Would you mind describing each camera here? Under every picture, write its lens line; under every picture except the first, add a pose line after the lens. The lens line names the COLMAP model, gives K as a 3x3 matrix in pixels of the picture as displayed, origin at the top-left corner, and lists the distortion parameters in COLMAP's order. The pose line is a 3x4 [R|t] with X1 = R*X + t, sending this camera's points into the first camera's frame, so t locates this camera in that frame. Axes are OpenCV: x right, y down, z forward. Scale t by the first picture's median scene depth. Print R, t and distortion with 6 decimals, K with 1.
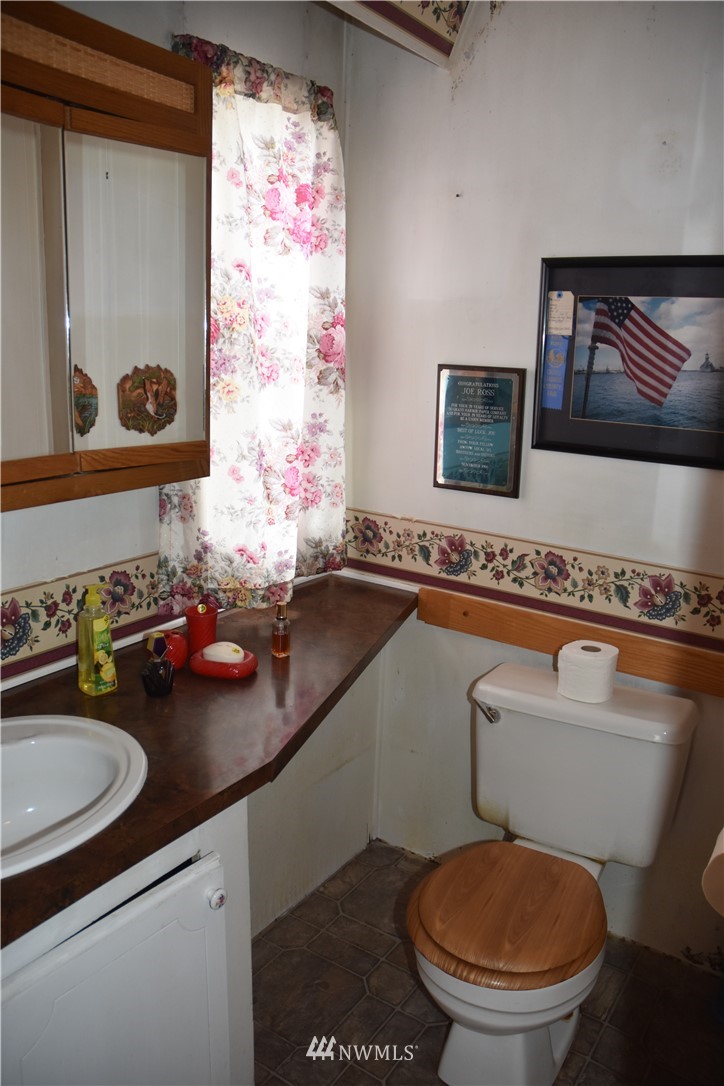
lens RADIAL K [[840.3, 0, 362.0], [0, 840.3, 543.0], [0, 0, 1]] dist [-0.171989, 0.151238]
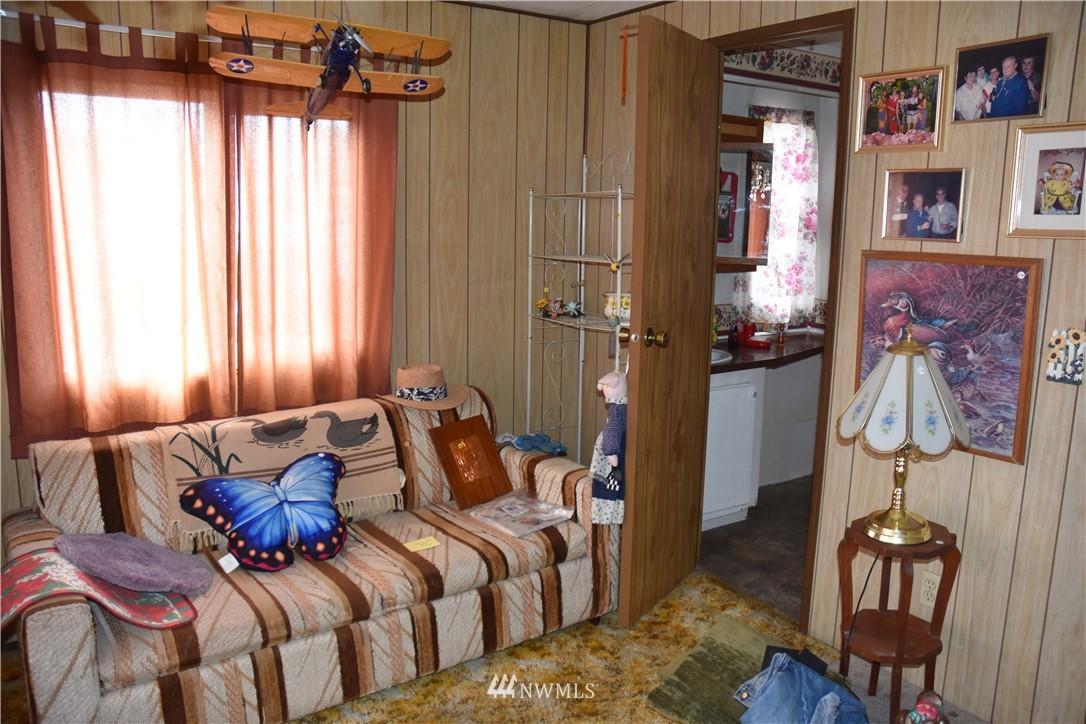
lens RADIAL K [[840.3, 0, 560.0], [0, 840.3, 361.4], [0, 0, 1]] dist [-0.171989, 0.151238]
pose [[0.929799, 0.050160, -0.364635, 0.178793], [-0.078017, 0.995018, -0.062063, 0.354966], [0.359705, 0.086154, 0.929080, -1.387081]]
